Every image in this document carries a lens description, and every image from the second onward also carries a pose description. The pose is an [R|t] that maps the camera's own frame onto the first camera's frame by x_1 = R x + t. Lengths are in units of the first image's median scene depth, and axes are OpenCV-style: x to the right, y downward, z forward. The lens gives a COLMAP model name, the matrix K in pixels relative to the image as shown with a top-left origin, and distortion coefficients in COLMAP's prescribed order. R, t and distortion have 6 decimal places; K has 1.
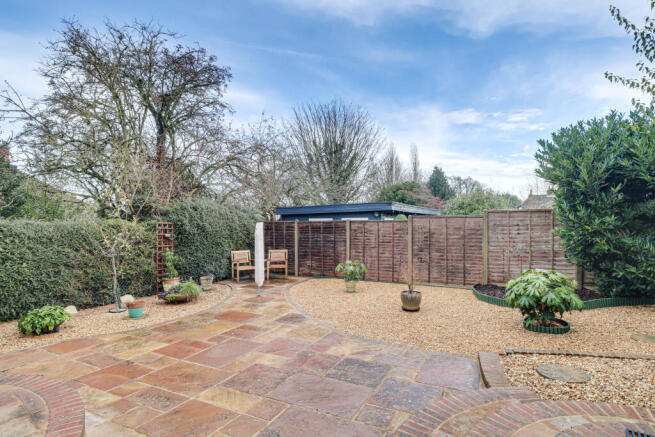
lens RADIAL K [[335.1, 0, 331.0], [0, 335.1, 219.3], [0, 0, 1]] dist [-0.011788, -0.000683]
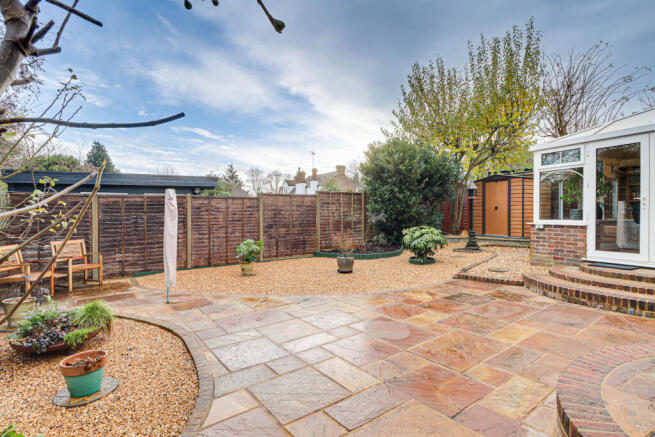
lens RADIAL K [[335.1, 0, 330.8], [0, 335.1, 217.5], [0, 0, 1]] dist [-0.011788, -0.000683]
pose [[0.452337, -0.012748, 0.891756, -0.616396], [-0.002794, 0.999873, 0.015711, 0.050956], [-0.891843, -0.009598, 0.452244, 0.406877]]
